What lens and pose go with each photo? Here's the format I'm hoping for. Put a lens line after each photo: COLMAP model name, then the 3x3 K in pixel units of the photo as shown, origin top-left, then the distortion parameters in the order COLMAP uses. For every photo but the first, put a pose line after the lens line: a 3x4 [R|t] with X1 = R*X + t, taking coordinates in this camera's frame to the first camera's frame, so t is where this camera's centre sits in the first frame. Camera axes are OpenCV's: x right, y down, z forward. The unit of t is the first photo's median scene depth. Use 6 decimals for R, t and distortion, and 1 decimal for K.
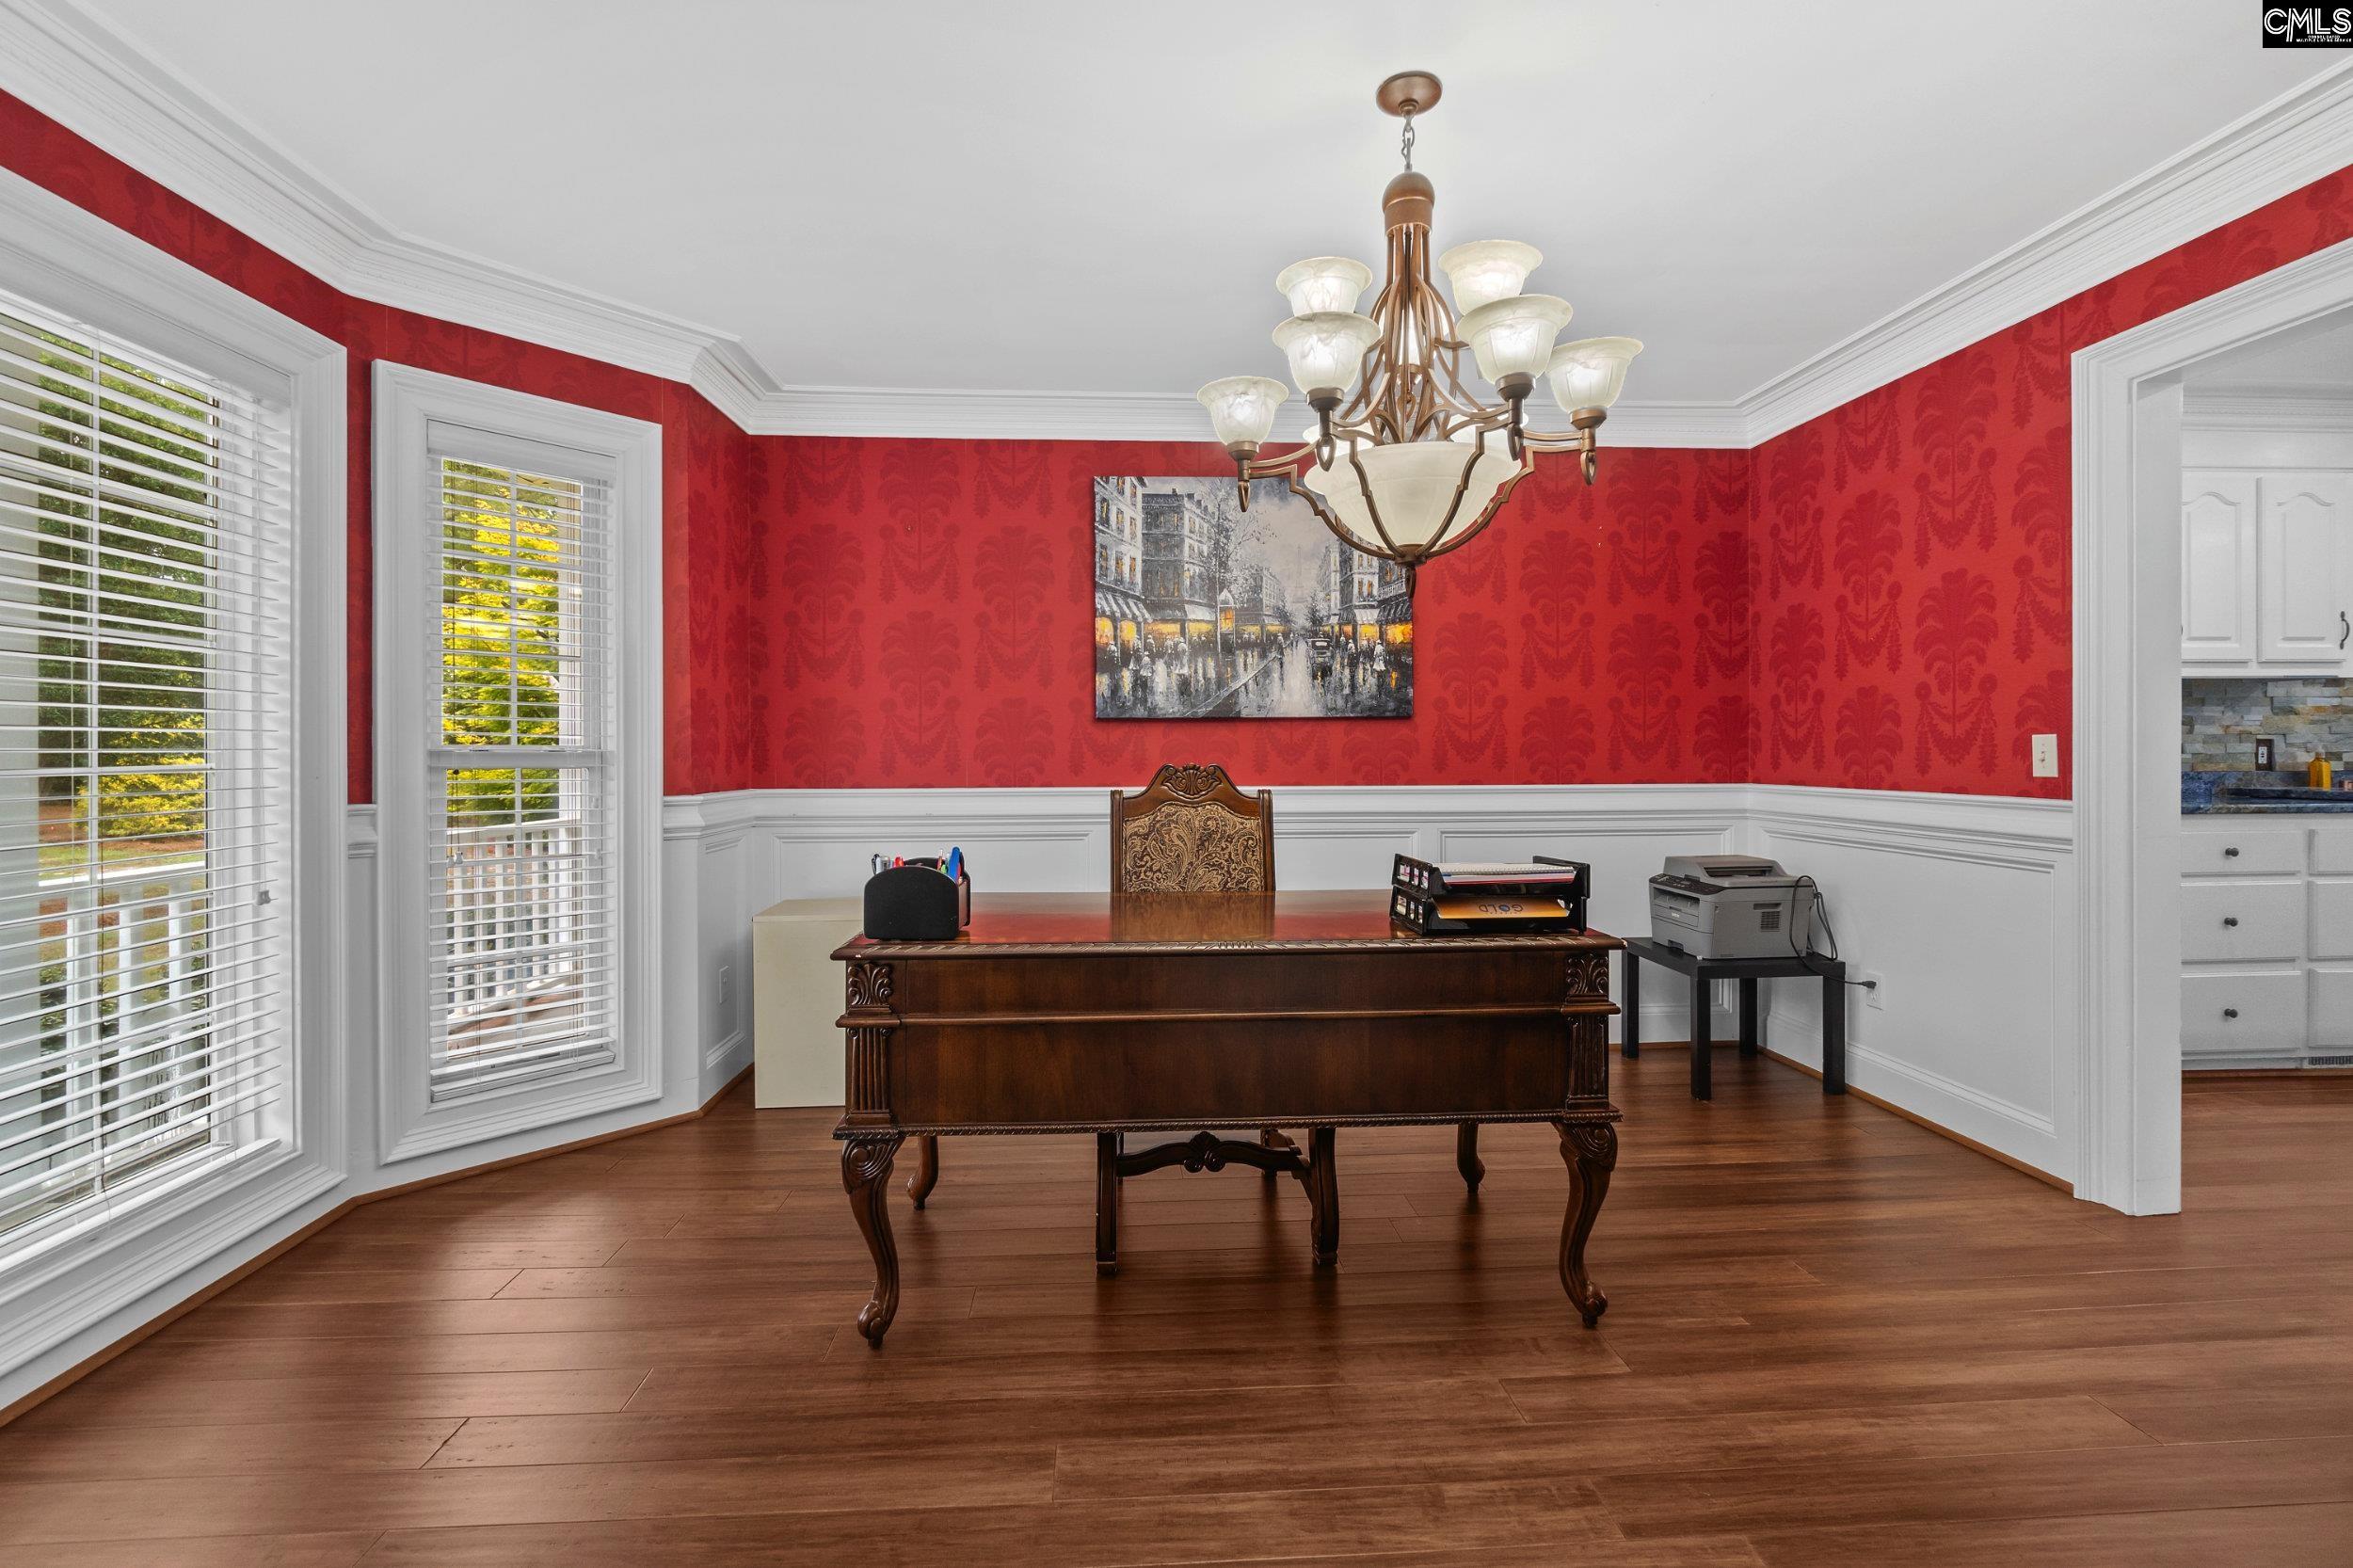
lens RADIAL K [[1023.1, 0, 1148.9], [0, 1023.1, 753.9], [0, 0, 1]] dist [-0.007197, 0.001235]
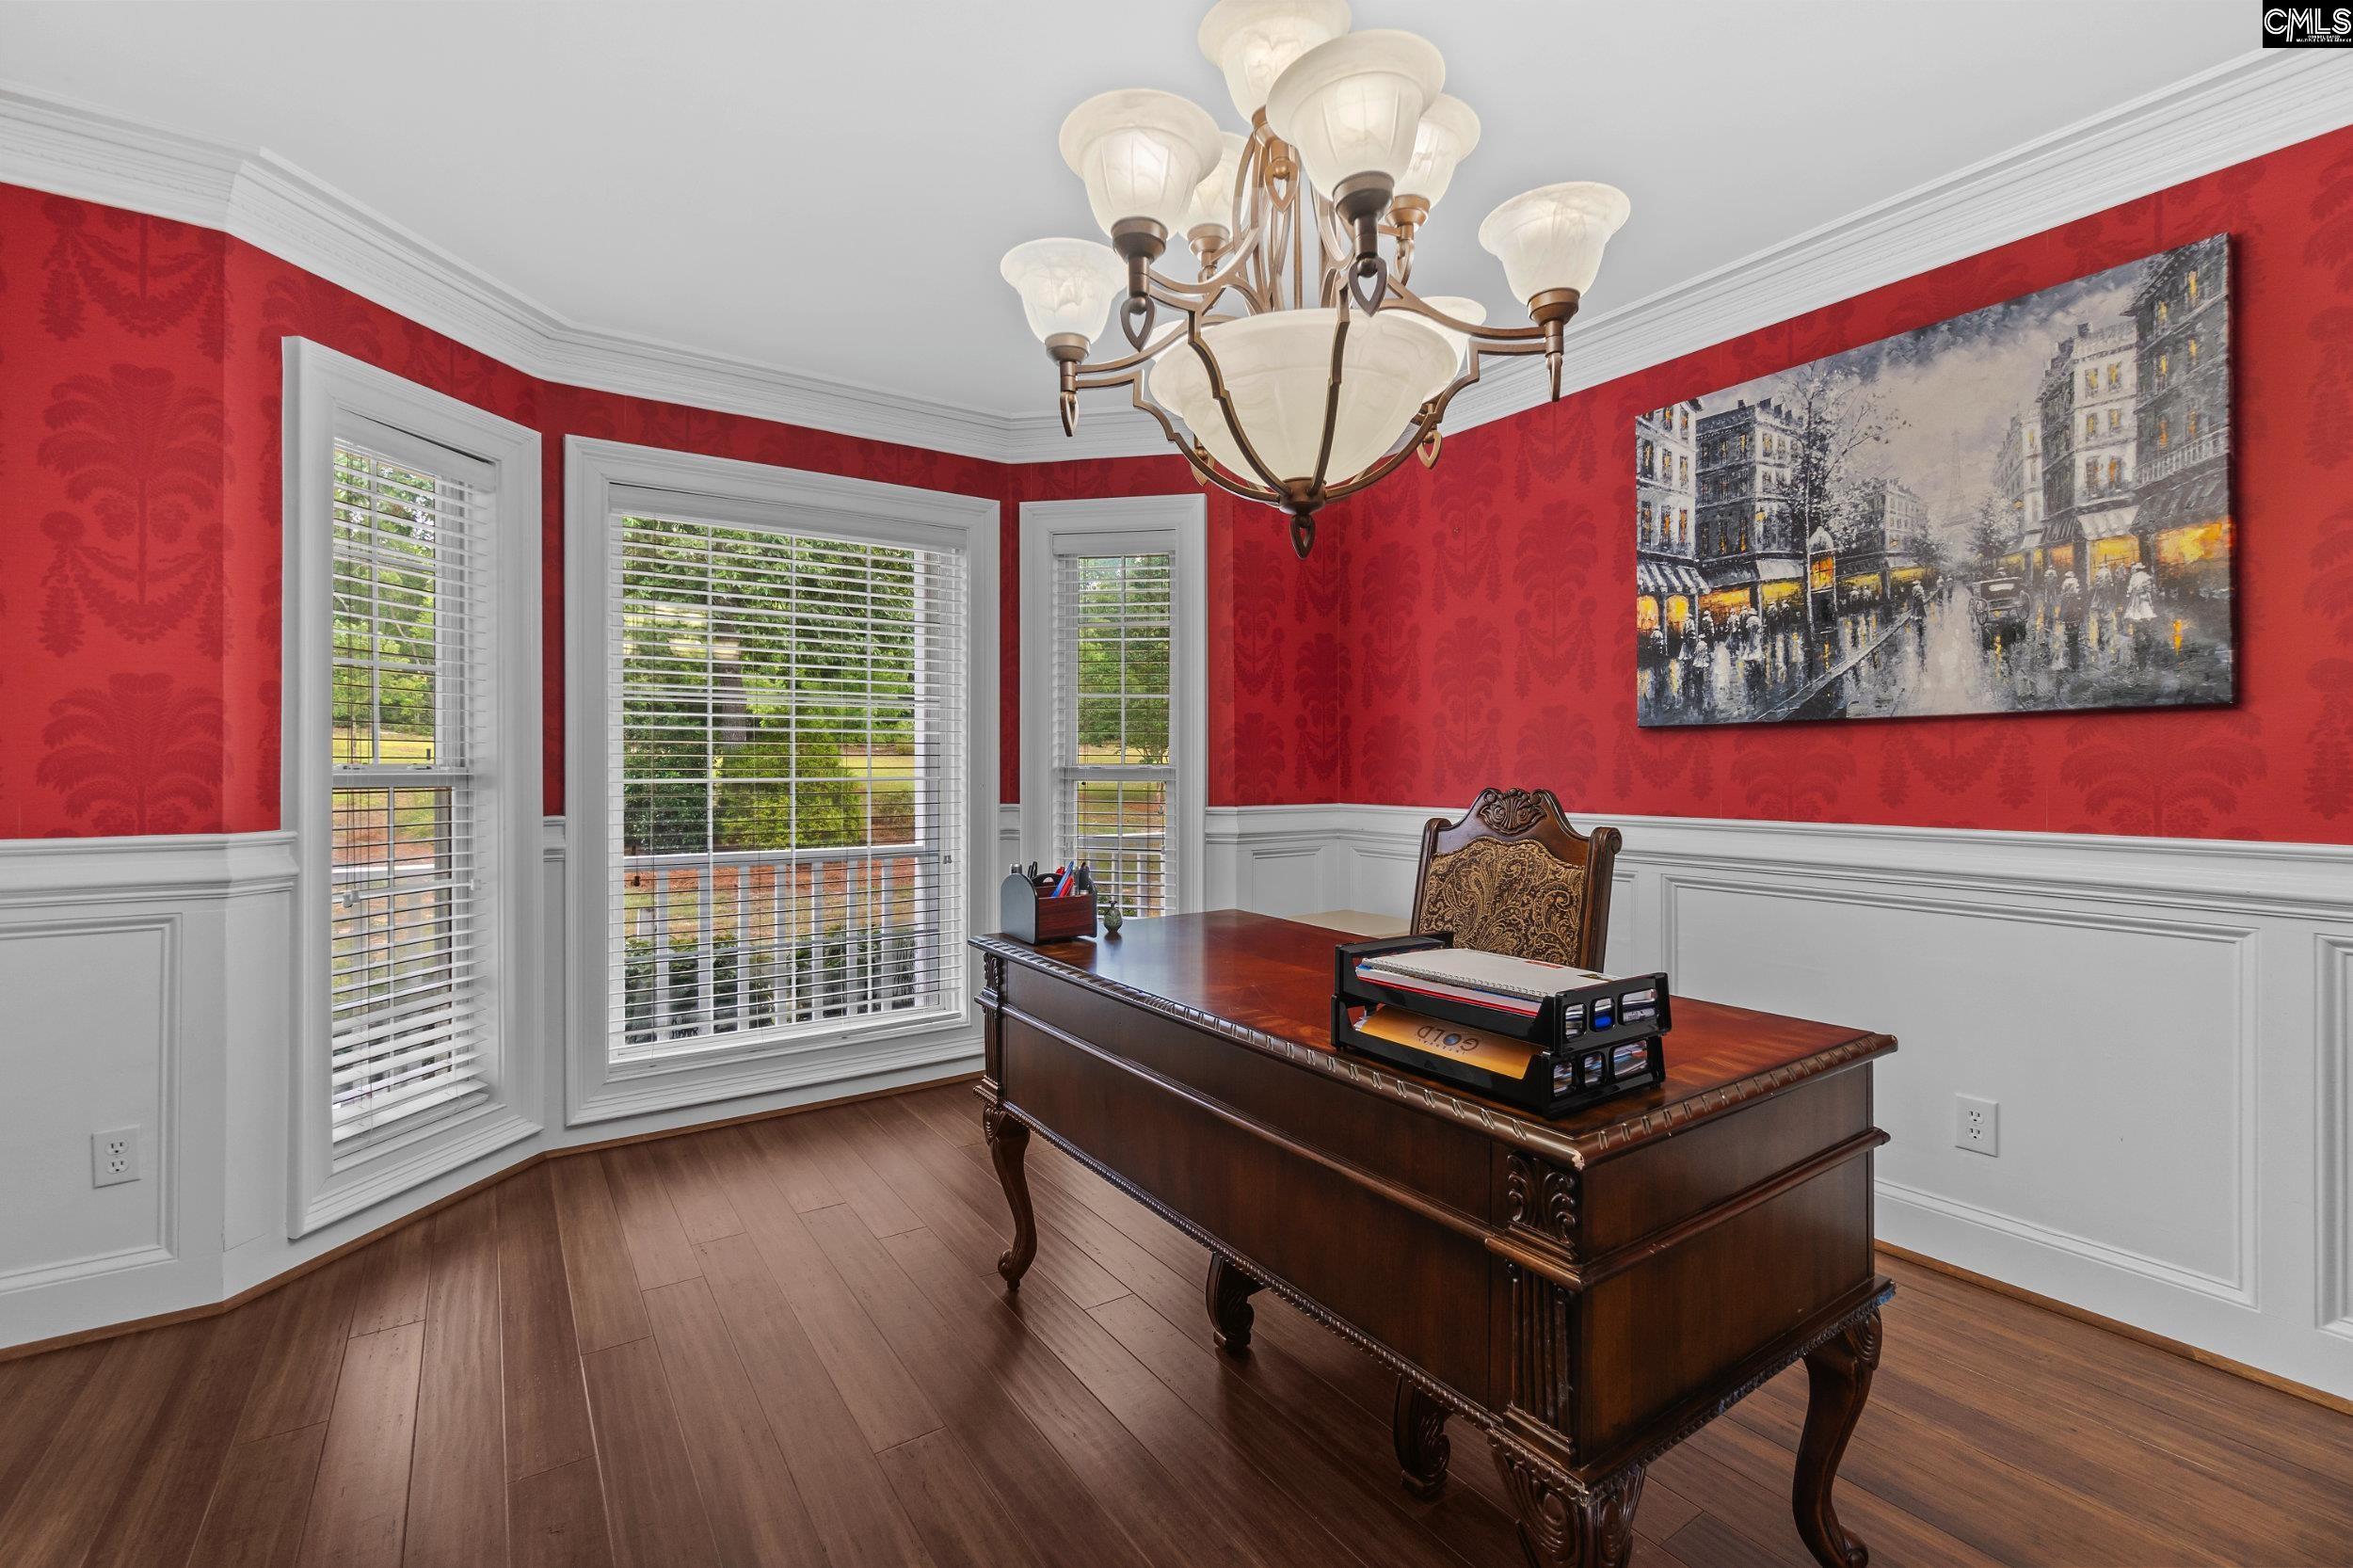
lens RADIAL K [[1023.1, 0, 1228.2], [0, 1023.1, 768.2], [0, 0, 1]] dist [-0.007197, 0.001235]
pose [[0.519122, 0.003658, -0.854692, 0.446515], [-0.002679, 0.999993, 0.002653, -0.004734], [0.854696, 0.000913, 0.519128, 0.328084]]
